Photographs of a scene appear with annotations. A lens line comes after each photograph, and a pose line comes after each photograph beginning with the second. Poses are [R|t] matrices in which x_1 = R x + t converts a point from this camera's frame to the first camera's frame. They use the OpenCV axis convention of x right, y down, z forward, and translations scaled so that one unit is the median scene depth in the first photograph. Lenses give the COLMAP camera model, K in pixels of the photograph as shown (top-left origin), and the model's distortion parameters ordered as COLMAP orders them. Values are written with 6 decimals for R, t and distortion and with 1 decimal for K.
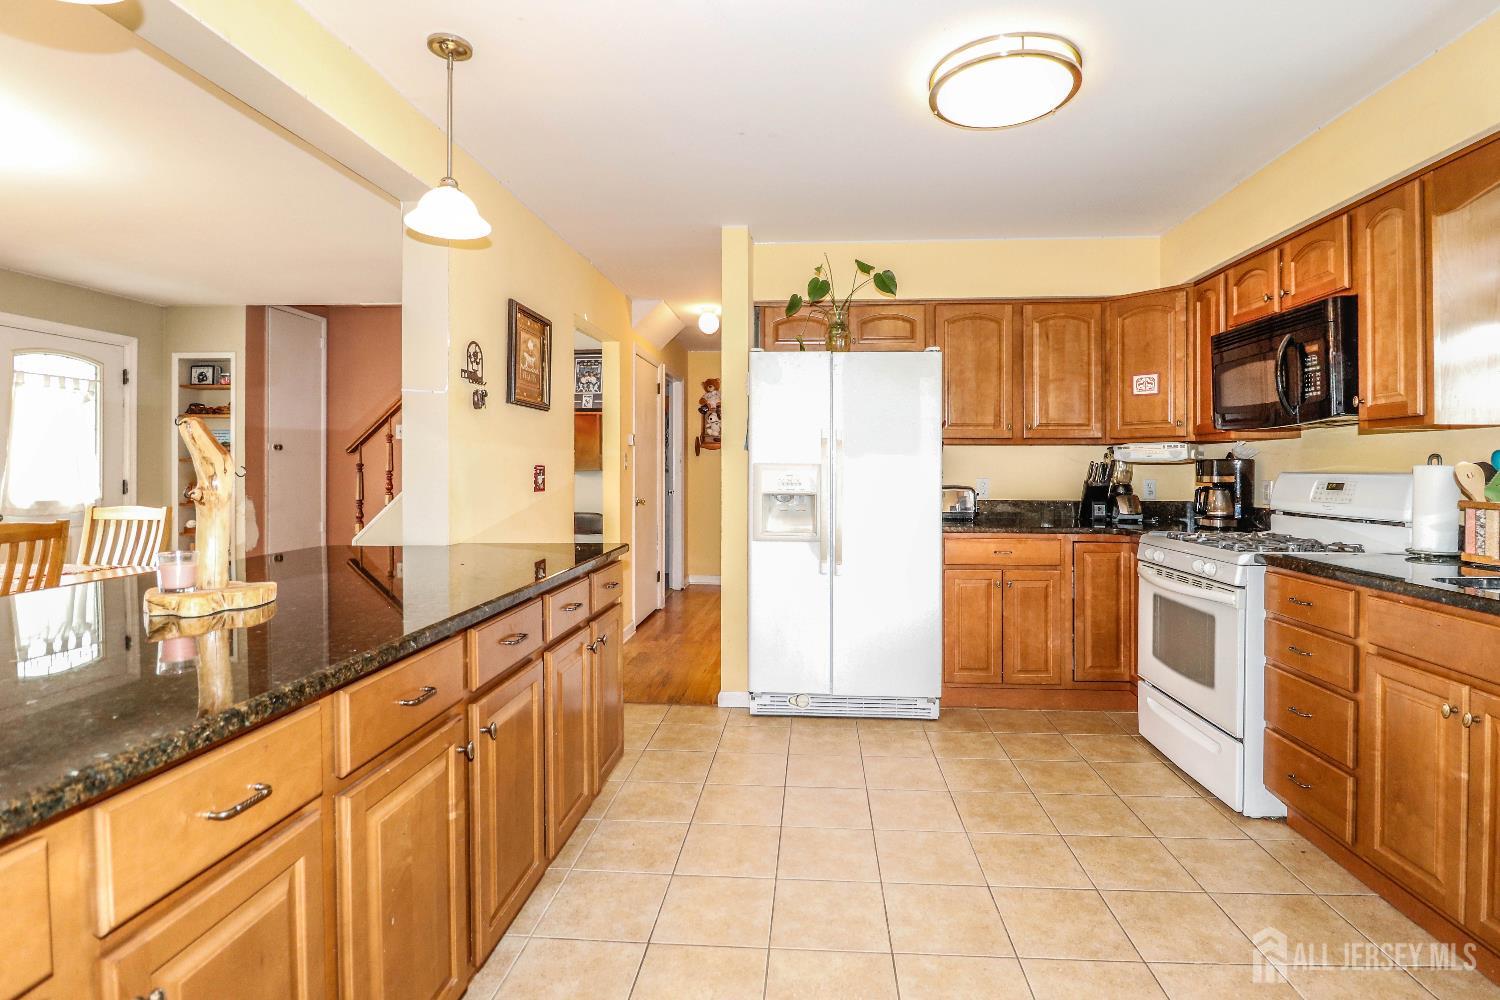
lens RADIAL K [[749.4, 0, 749.1], [0, 749.4, 465.3], [0, 0, 1]] dist [0.000794, -0.000040]
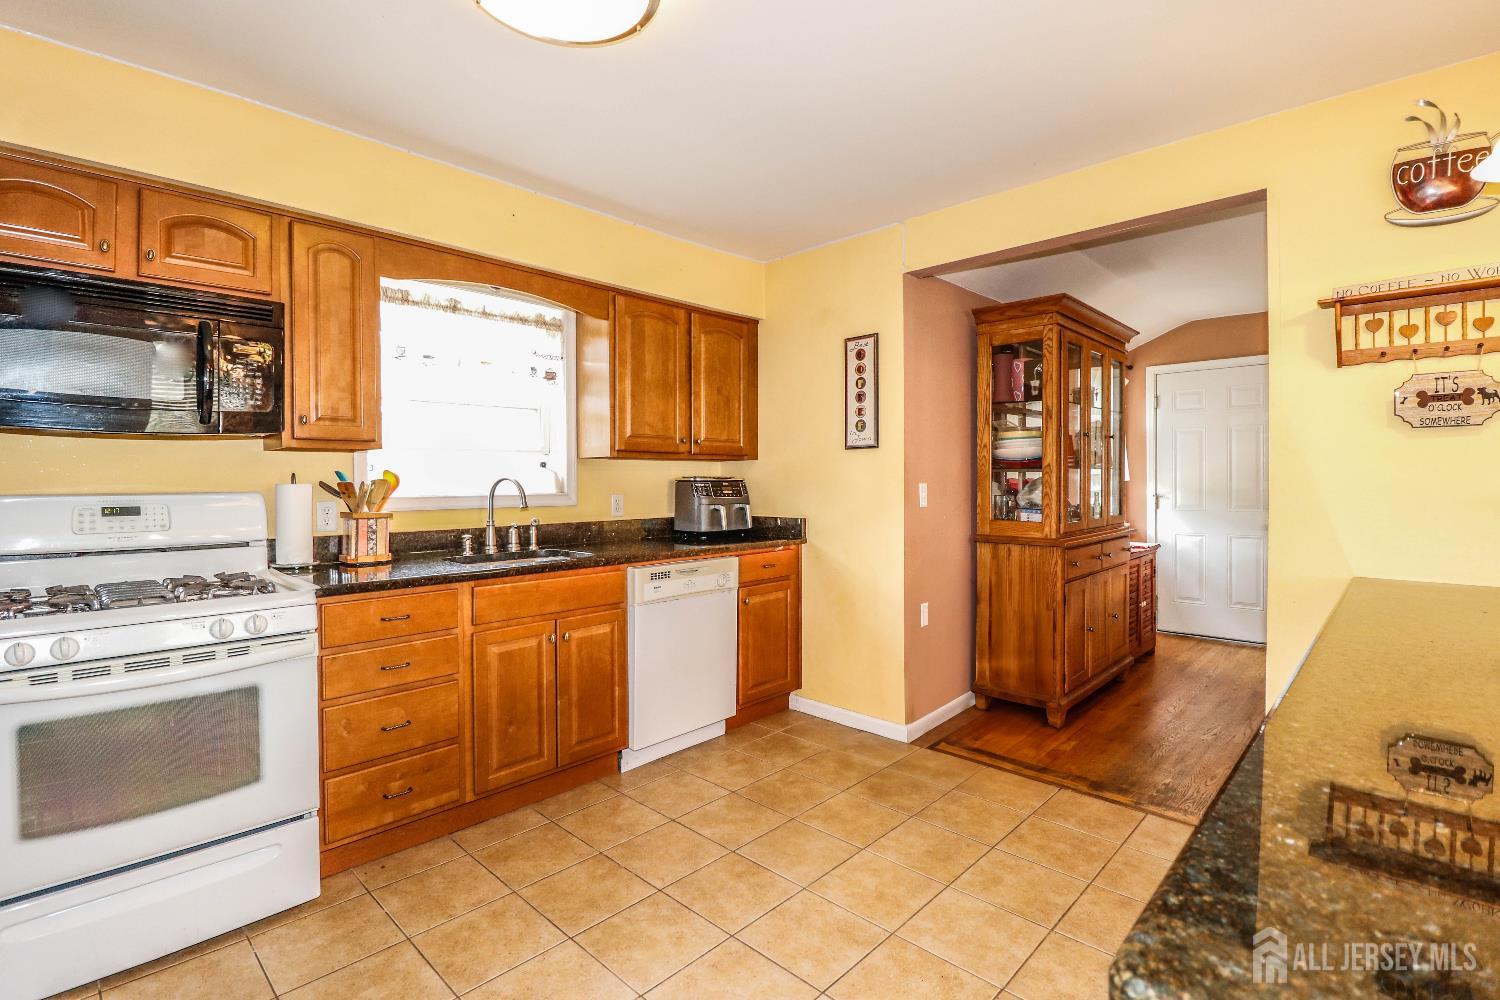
lens RADIAL K [[702.3, 0, 745.9], [0, 702.3, 497.7], [0, 0, 1]] dist [-0.001212, -0.000726]
pose [[-0.780671, -0.010443, 0.624854, -0.142006], [0.002781, 0.999792, 0.020183, 0.000585], [-0.624935, 0.017494, -0.780480, 0.884872]]
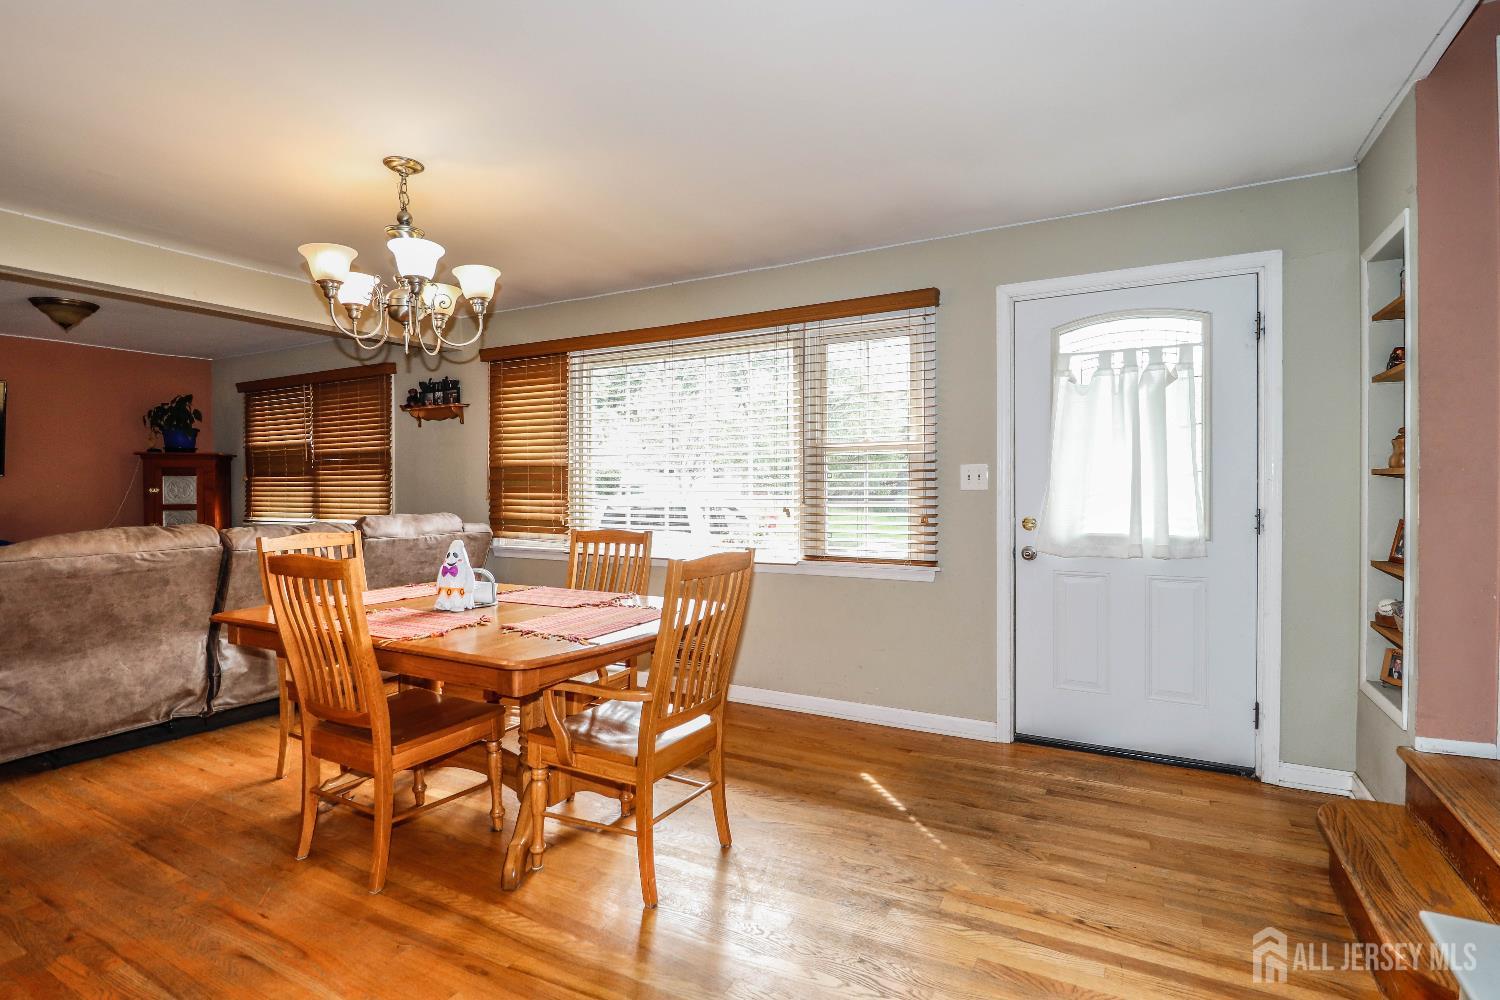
lens RADIAL K [[725.1, 0, 752.5], [0, 725.1, 495.1], [0, 0, 1]] dist [-0.013631, -0.001018]
pose [[-0.397684, -0.004112, -0.917513, -0.282982], [-0.002152, 0.999991, -0.003548, 0.015297], [0.917520, 0.000564, -0.397689, 1.265547]]
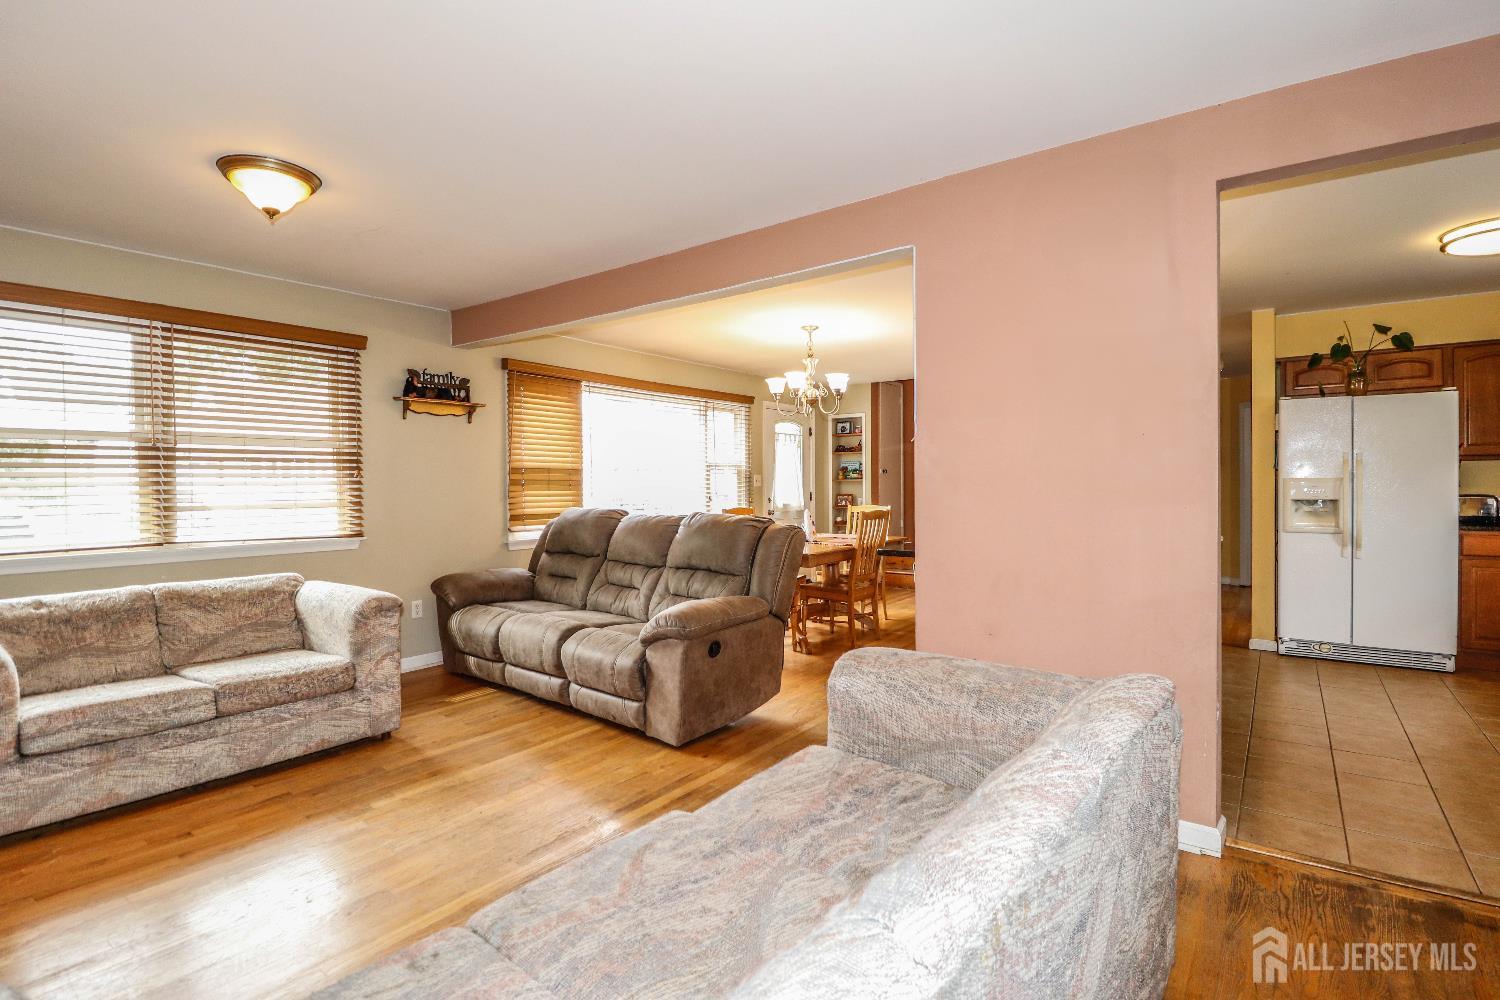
lens RADIAL K [[725.1, 0, 752.5], [0, 725.1, 495.1], [0, 0, 1]] dist [-0.013631, -0.001018]
pose [[0.853780, -0.001089, -0.520633, -0.138642], [0.009805, 0.999854, 0.013986, 0.000843], [0.520541, -0.017046, 0.853666, -0.672417]]
